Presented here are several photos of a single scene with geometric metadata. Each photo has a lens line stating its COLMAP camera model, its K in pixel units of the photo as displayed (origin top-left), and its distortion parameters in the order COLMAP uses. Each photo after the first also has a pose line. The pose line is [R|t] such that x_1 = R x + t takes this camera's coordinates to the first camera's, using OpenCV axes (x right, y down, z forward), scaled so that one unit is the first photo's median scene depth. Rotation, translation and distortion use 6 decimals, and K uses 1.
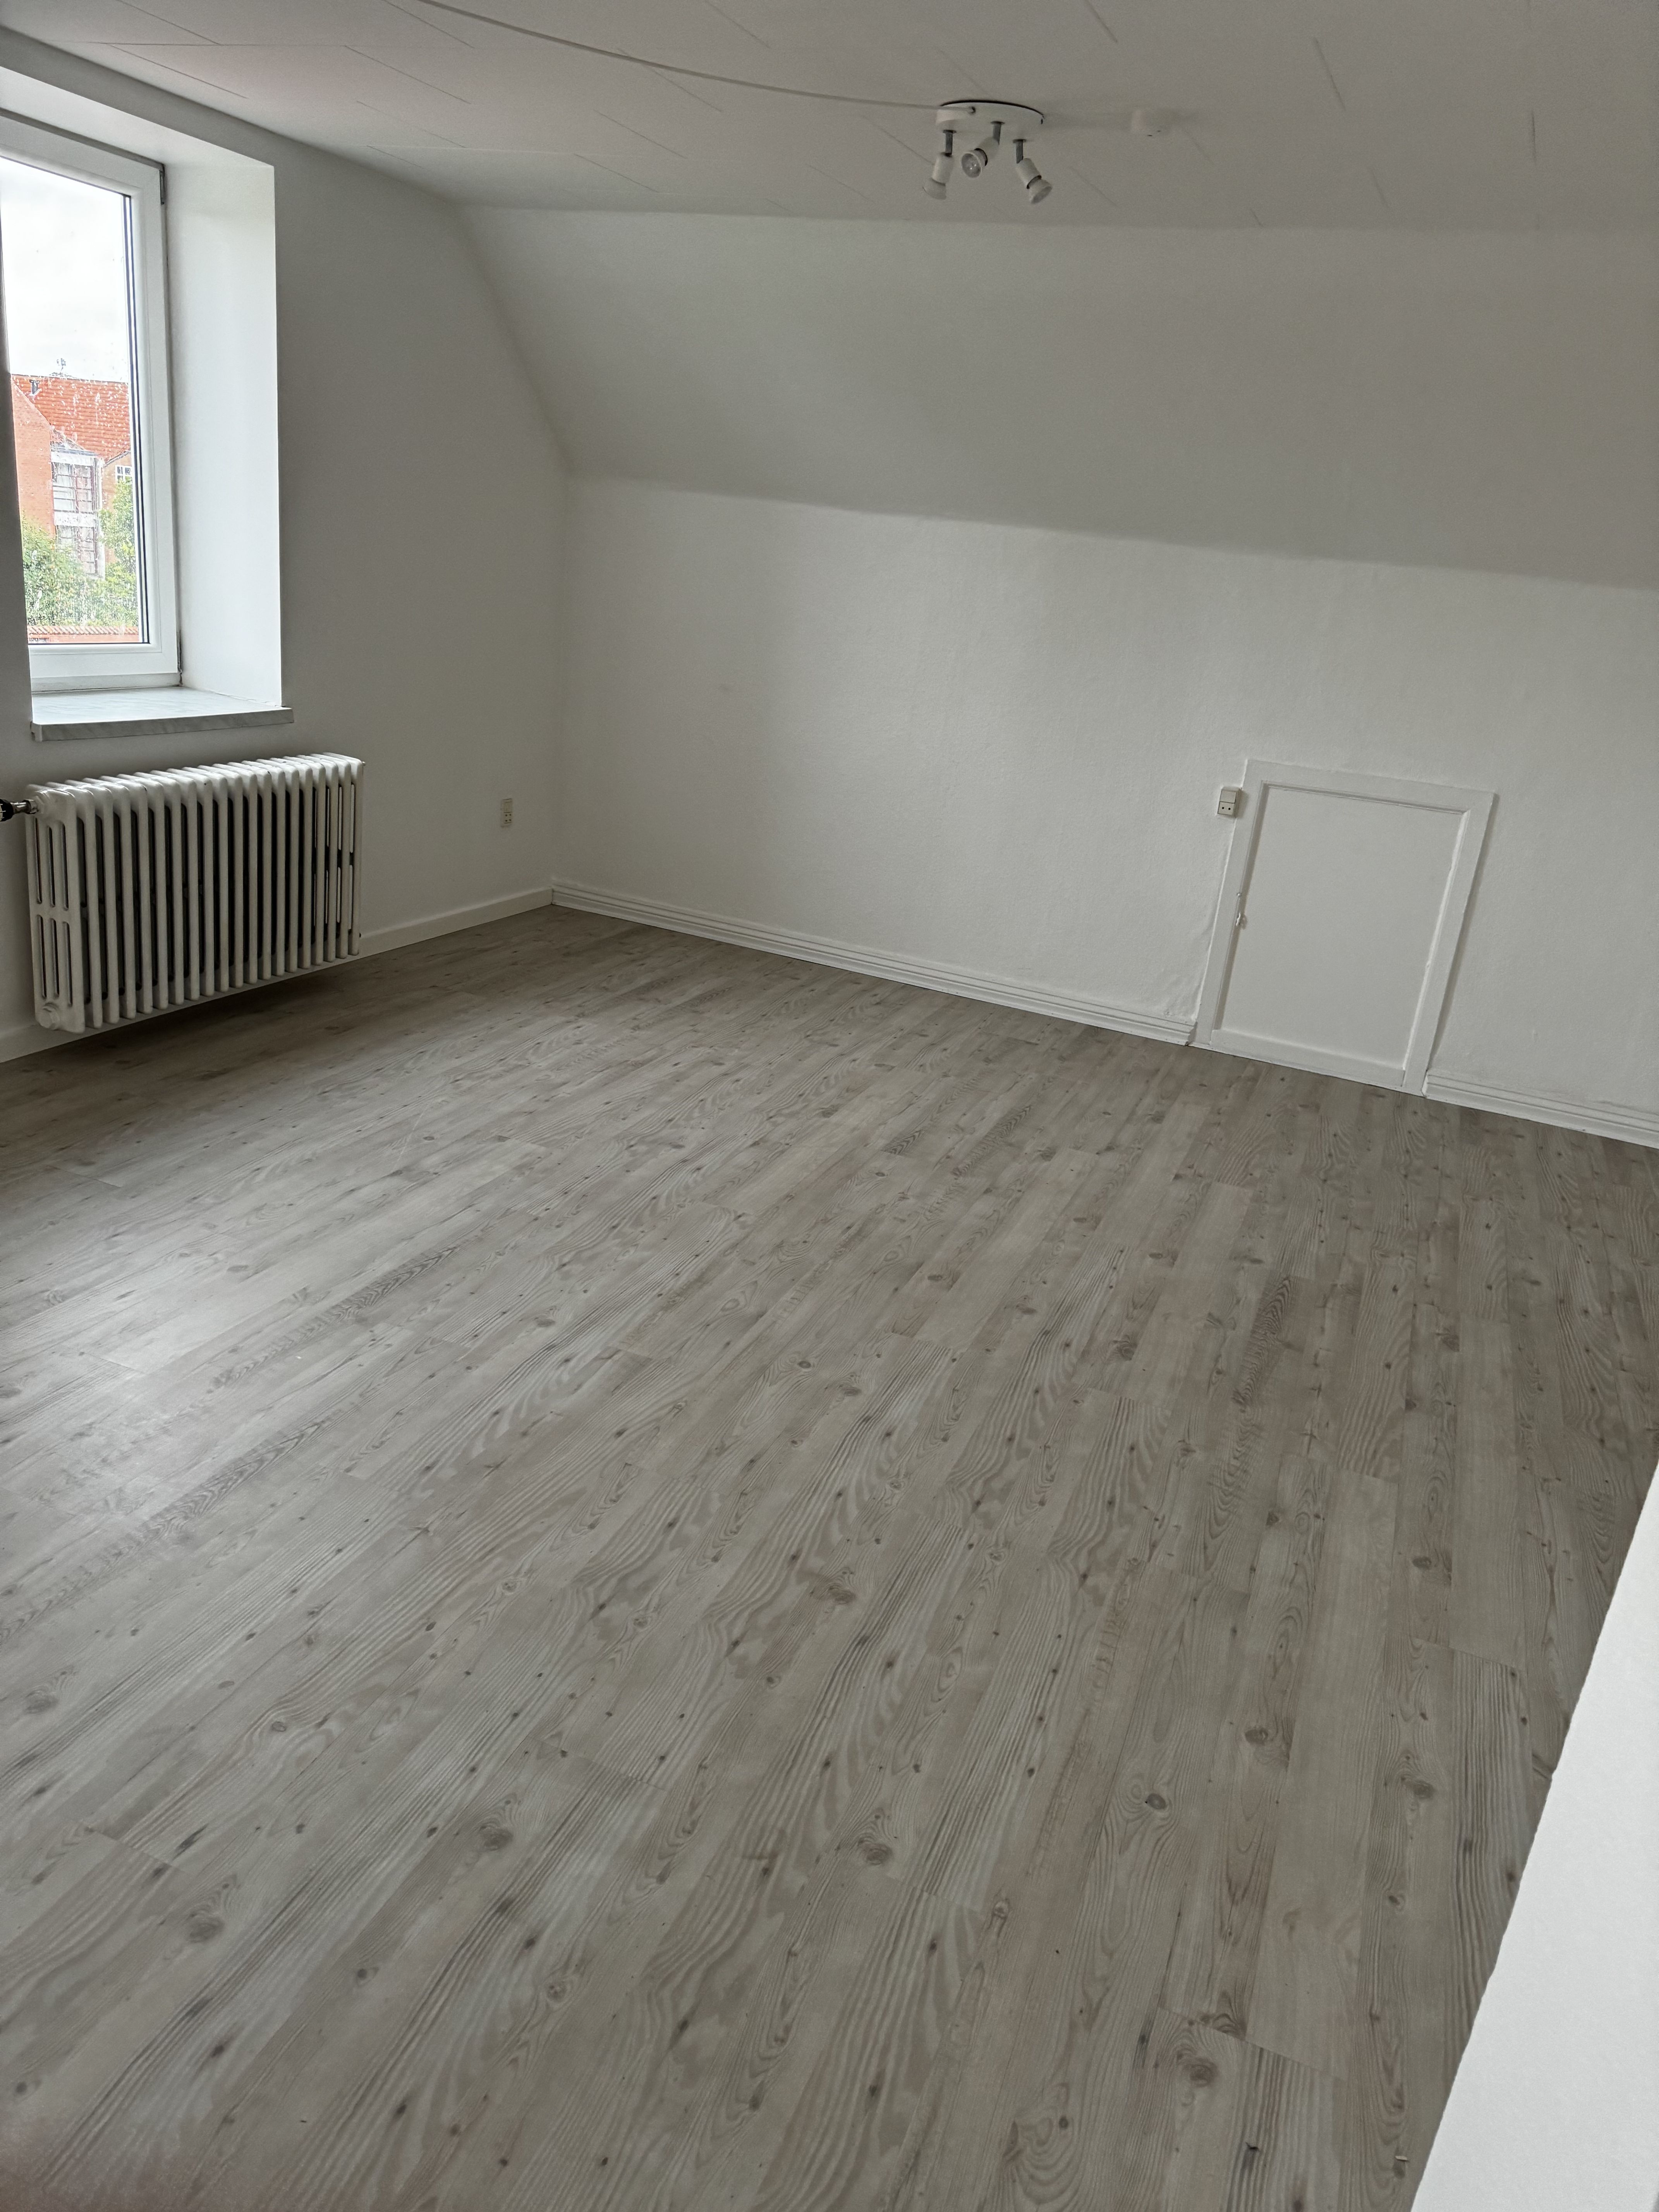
lens RADIAL K [[1499.9, 0, 818.2], [0, 1499.9, 1094.9], [0, 0, 1]] dist [0.131569, -0.183014]
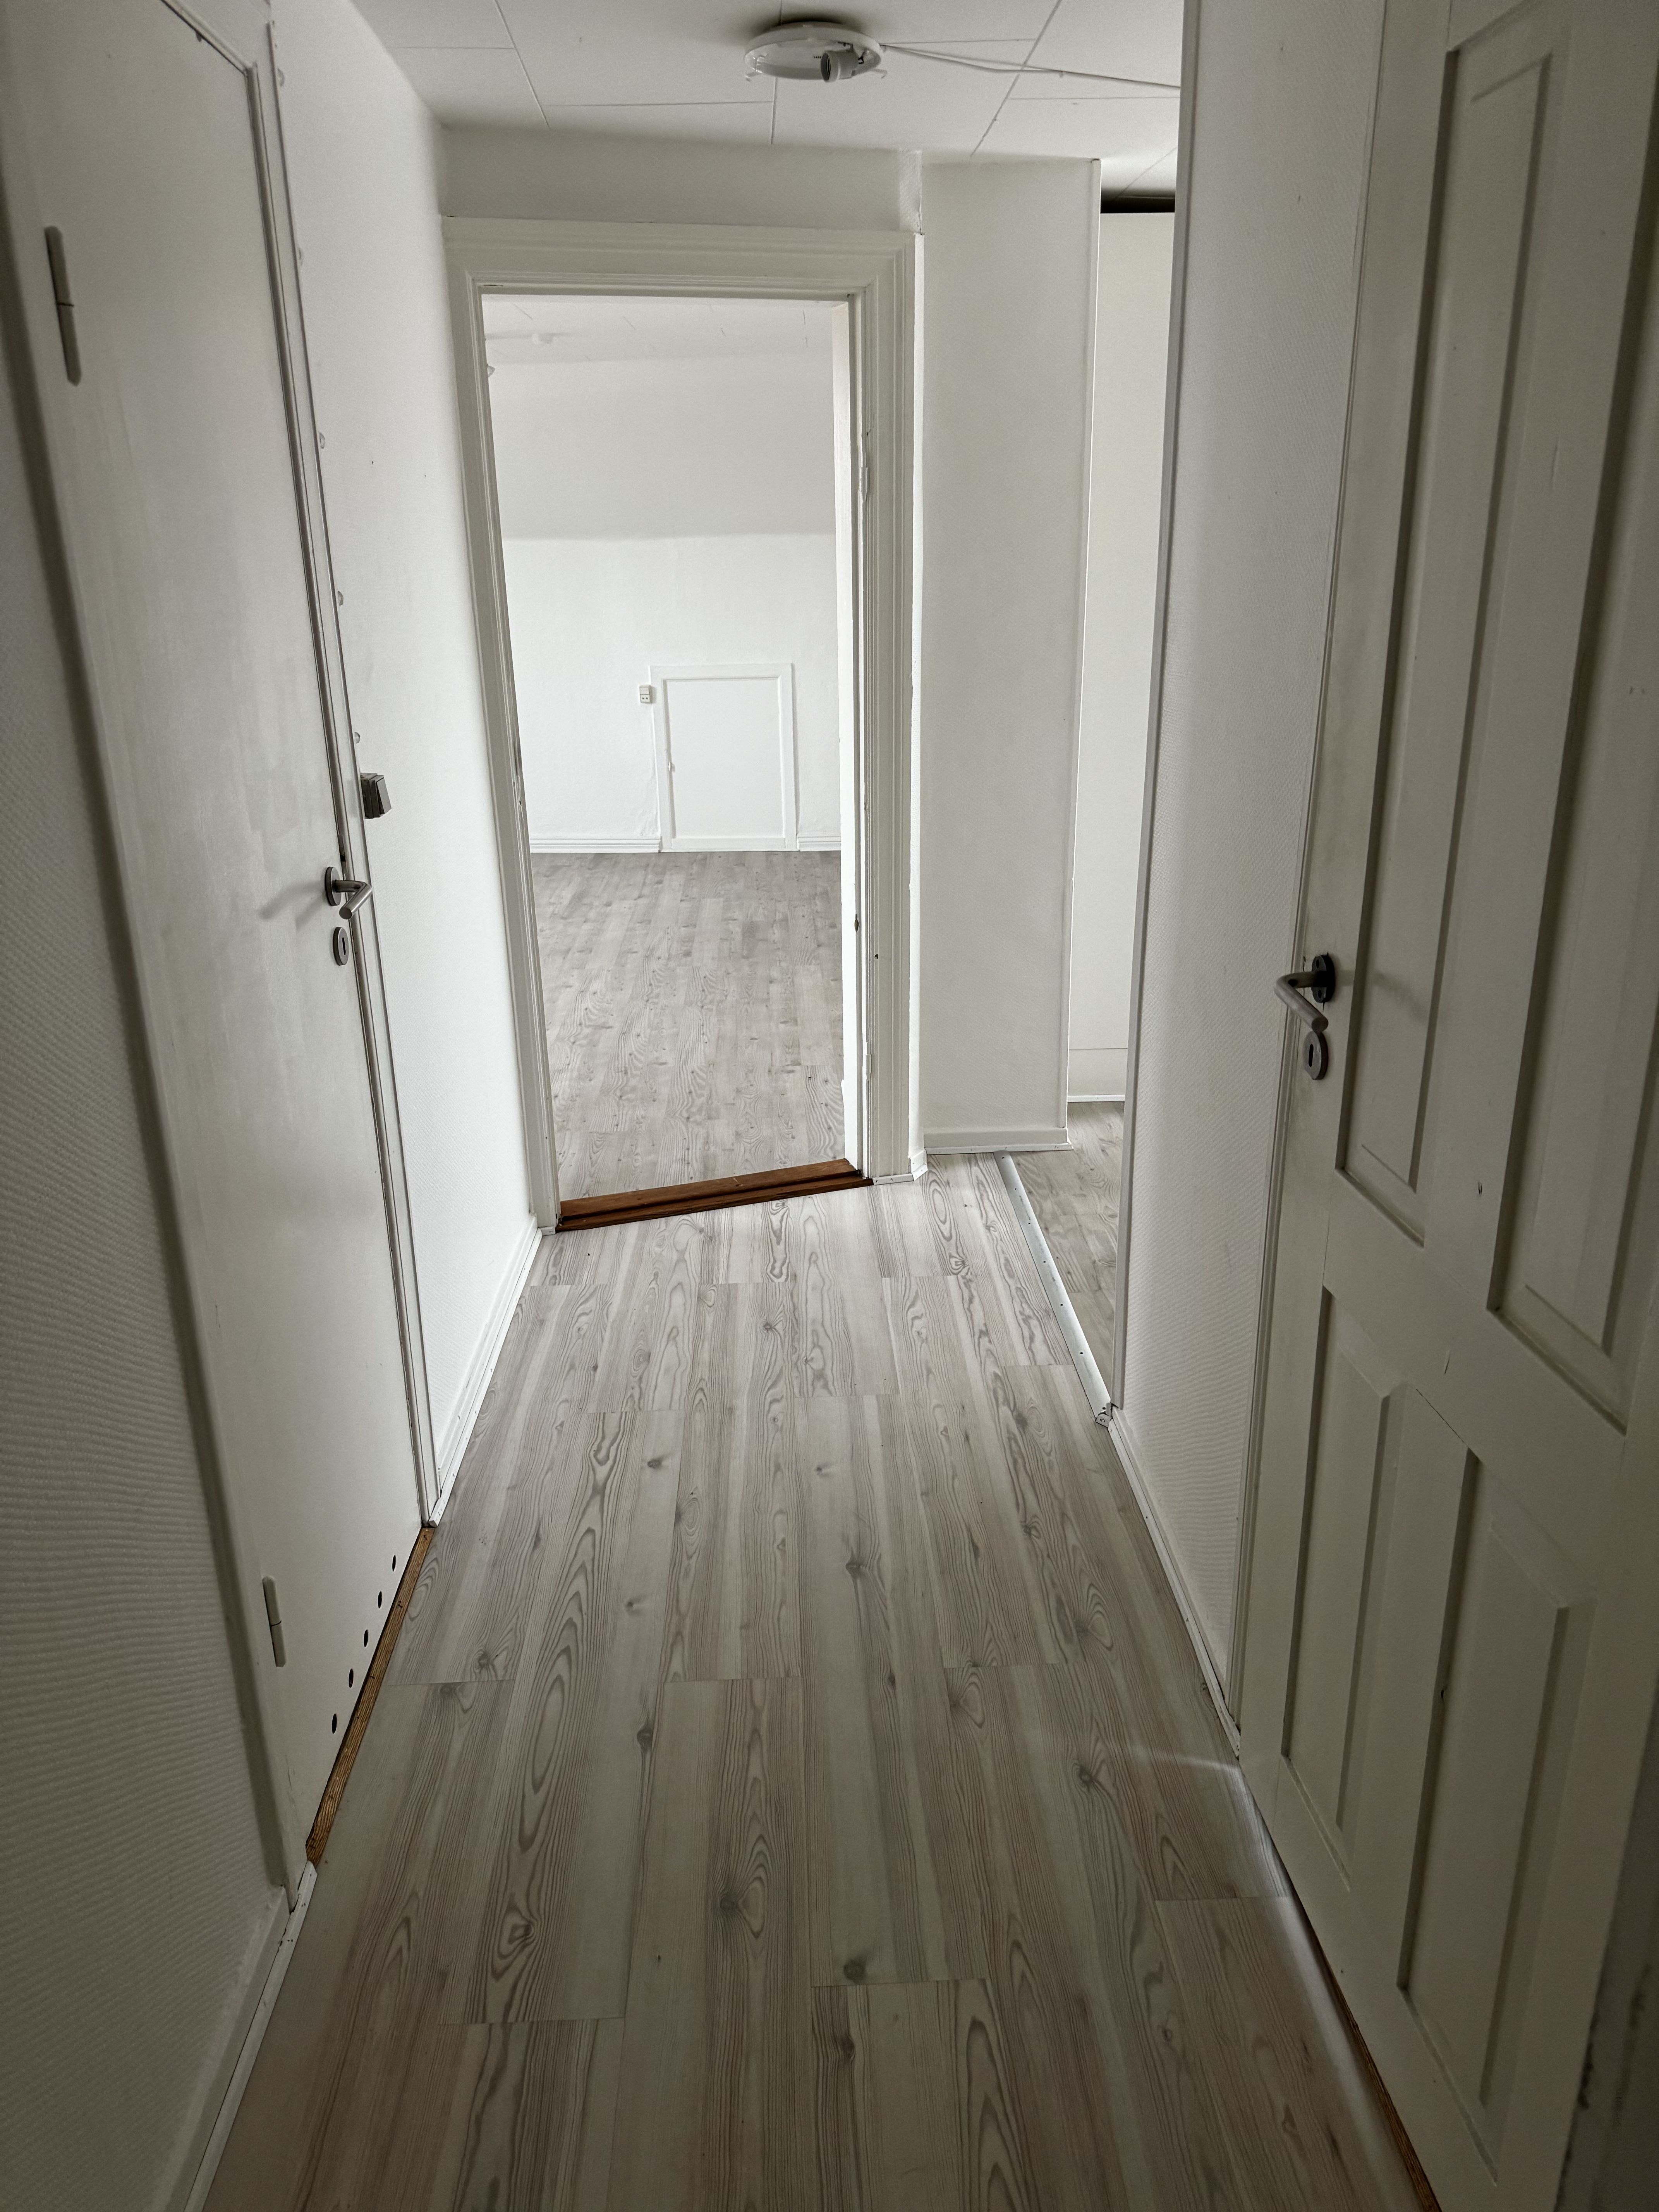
lens RADIAL K [[1499.9, 0, 818.2], [0, 1499.9, 1094.9], [0, 0, 1]] dist [0.131569, -0.183014]
pose [[0.902538, -0.249781, 0.350762, -0.346931], [0.244543, 0.967784, 0.059940, 0.247653], [-0.354434, 0.031678, 0.934544, -0.822107]]
